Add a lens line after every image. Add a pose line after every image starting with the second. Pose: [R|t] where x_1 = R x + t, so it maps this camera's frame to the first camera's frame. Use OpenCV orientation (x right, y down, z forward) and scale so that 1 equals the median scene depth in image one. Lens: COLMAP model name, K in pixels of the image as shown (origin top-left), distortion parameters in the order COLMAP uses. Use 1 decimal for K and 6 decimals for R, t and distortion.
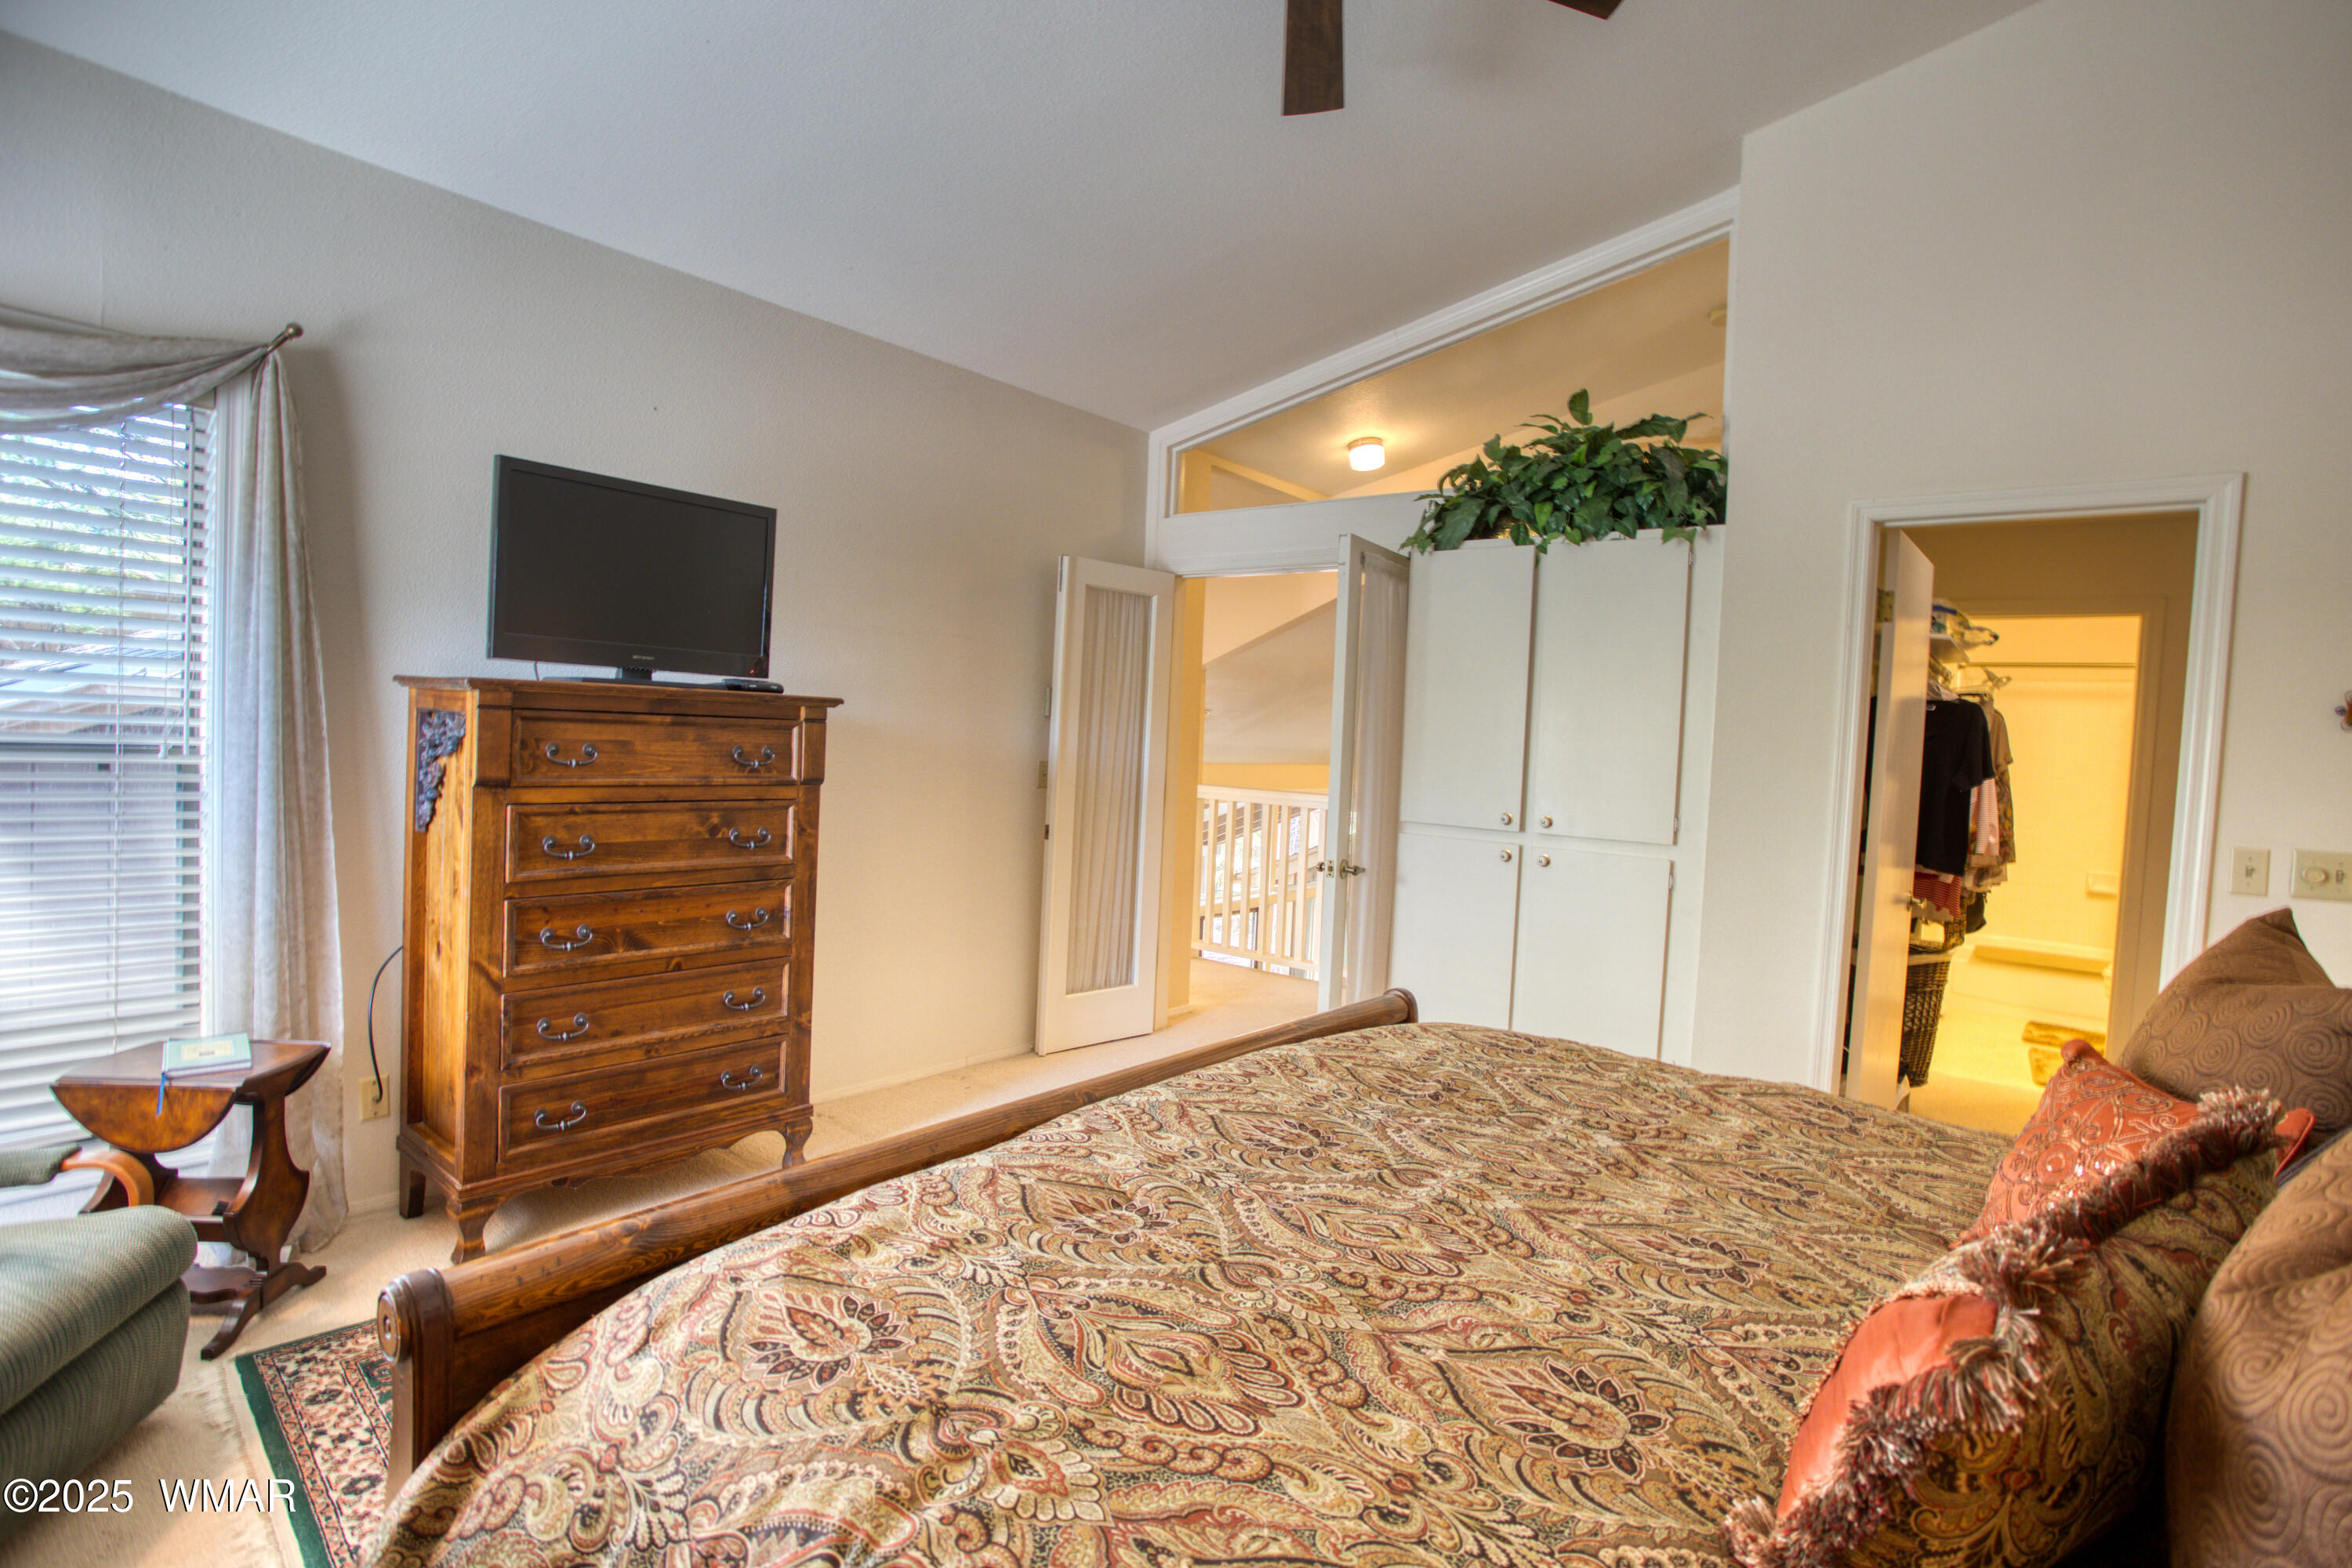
lens RADIAL K [[1153.2, 0, 1190.3], [0, 1153.2, 771.4], [0, 0, 1]] dist [-0.088068, 0.036173]
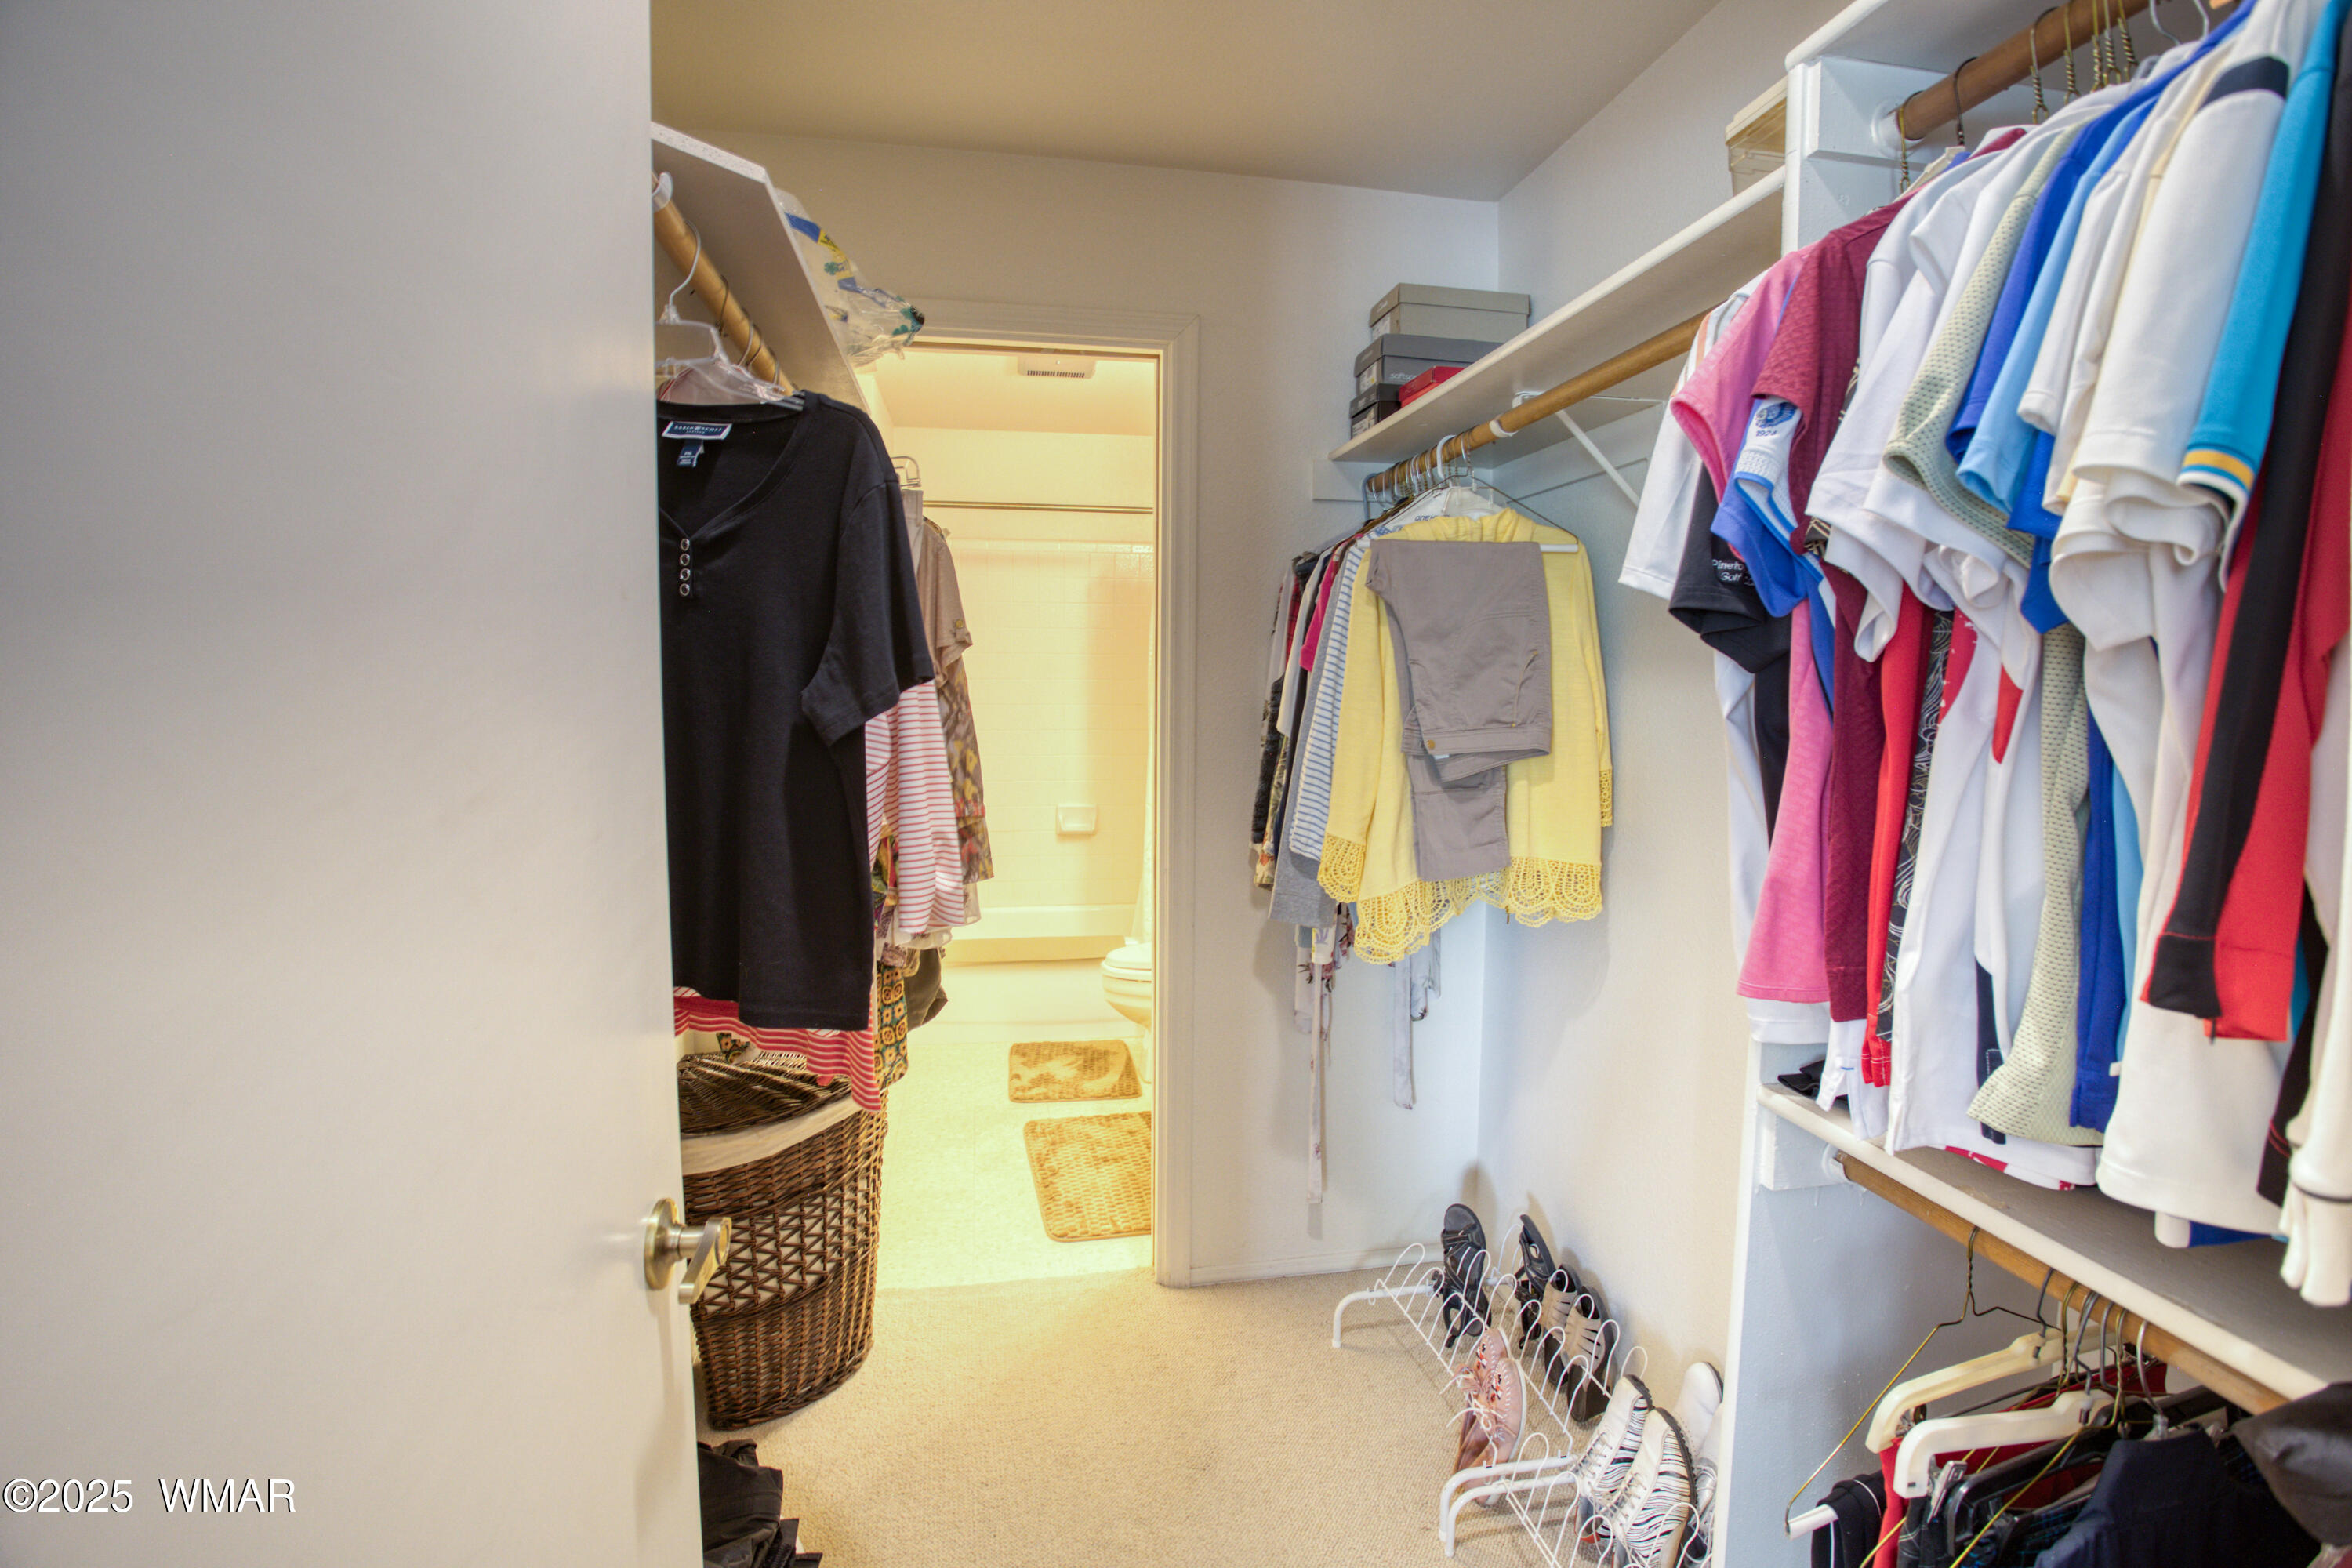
lens RADIAL K [[1153.2, 0, 1190.3], [0, 1153.2, 771.4], [0, 0, 1]] dist [-0.088068, 0.036173]
pose [[0.676742, -0.115197, 0.727152, 0.477505], [0.053855, 0.992782, 0.107157, -0.001520], [-0.734248, -0.033357, 0.678062, 0.645094]]
